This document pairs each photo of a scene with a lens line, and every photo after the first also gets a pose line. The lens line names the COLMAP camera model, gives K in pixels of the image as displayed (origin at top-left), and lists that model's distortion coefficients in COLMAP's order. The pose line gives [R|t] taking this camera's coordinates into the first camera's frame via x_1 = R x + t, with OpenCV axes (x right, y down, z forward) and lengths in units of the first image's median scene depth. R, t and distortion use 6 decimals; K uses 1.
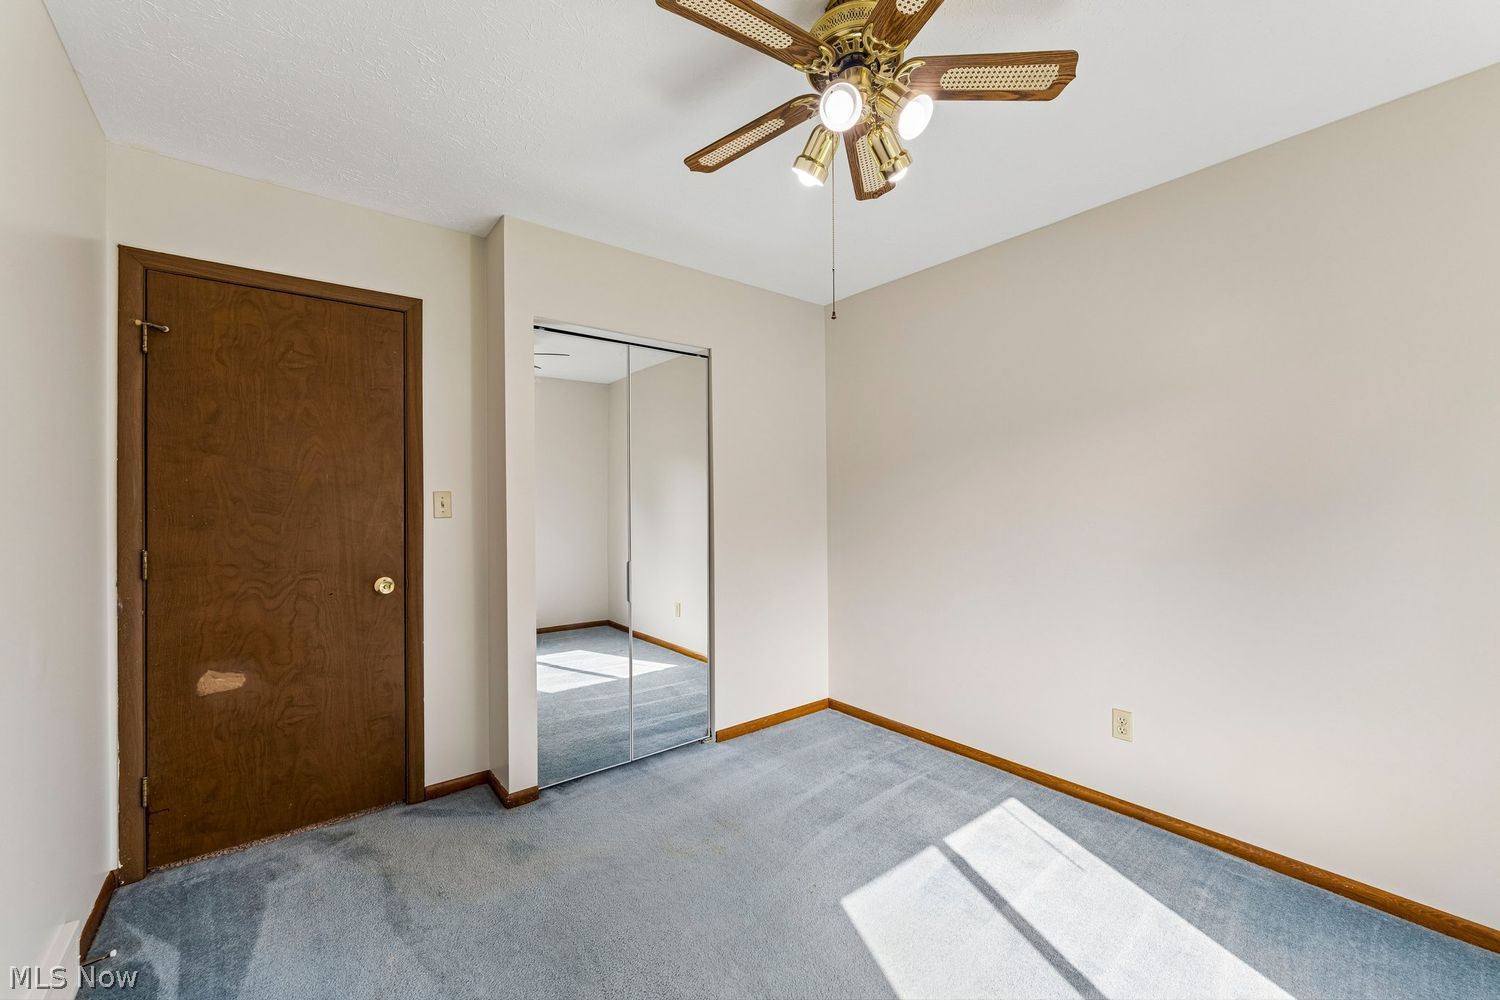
lens RADIAL K [[596.8, 0, 740.4], [0, 596.8, 498.3], [0, 0, 1]] dist [-0.002094, 0.000351]
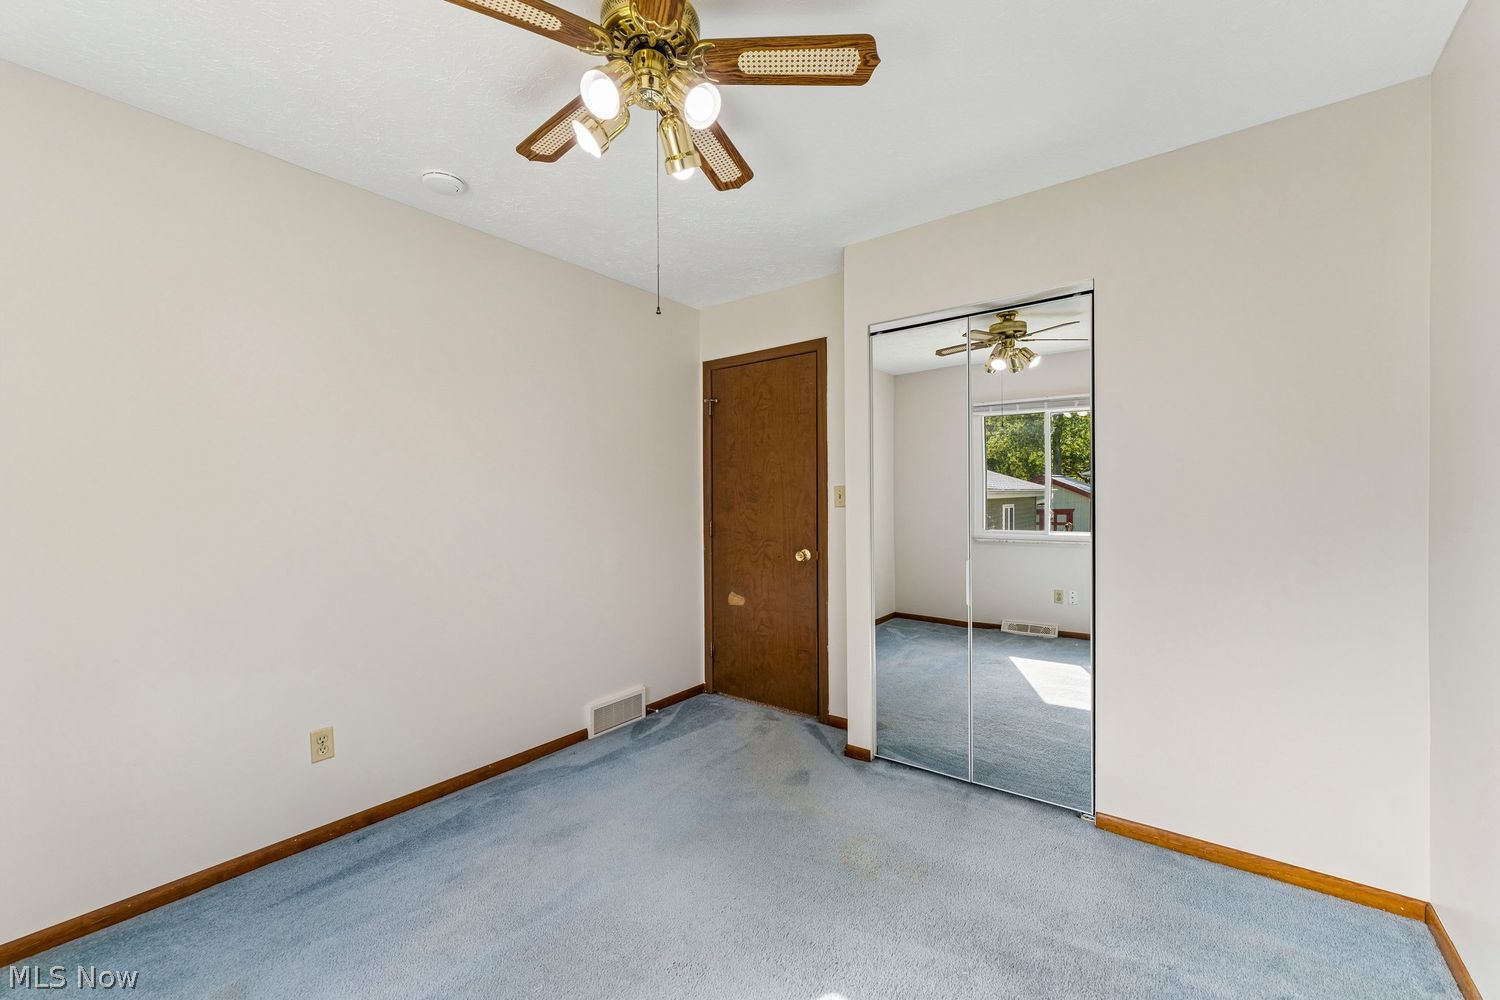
lens RADIAL K [[596.8, 0, 752.5], [0, 596.8, 500.0], [0, 0, 1]] dist [-0.002094, 0.000351]
pose [[0.246289, 0.007164, -0.969170, 0.758104], [0.012967, 0.999859, 0.010686, 0.002427], [0.969110, -0.015199, 0.246162, 0.584824]]
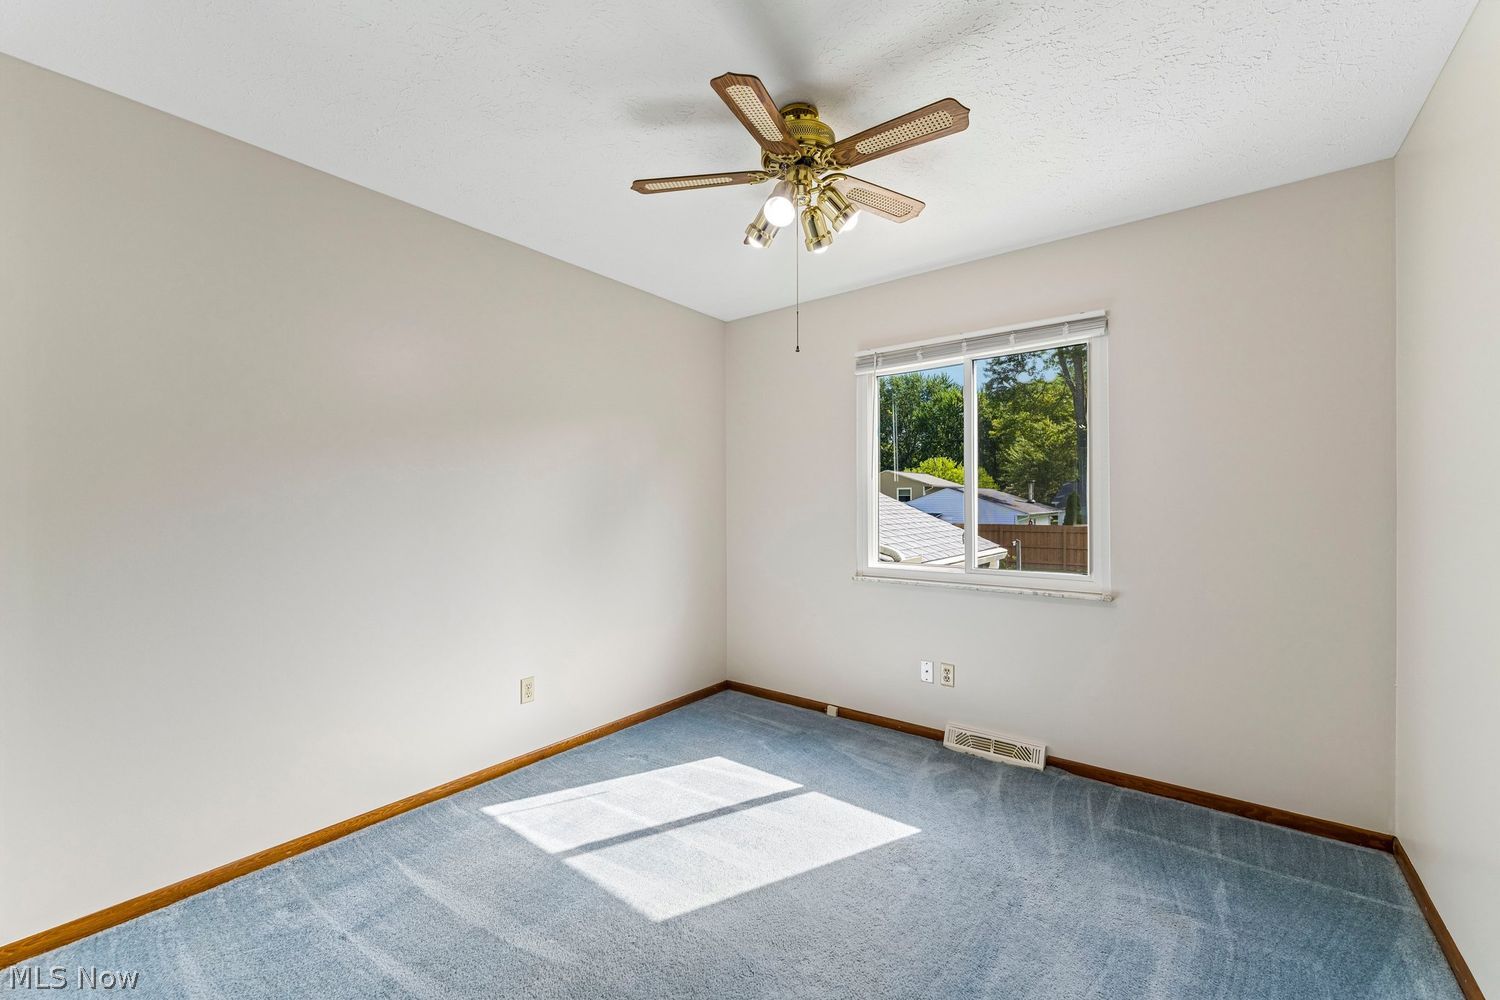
lens RADIAL K [[596.8, 0, 748.0], [0, 596.8, 498.4], [0, 0, 1]] dist [-0.002094, 0.000351]
pose [[-0.242194, 0.013598, 0.970132, -0.662427], [0.001151, 0.999905, -0.013728, 0.015152], [-0.970227, -0.002208, -0.242187, 0.912630]]
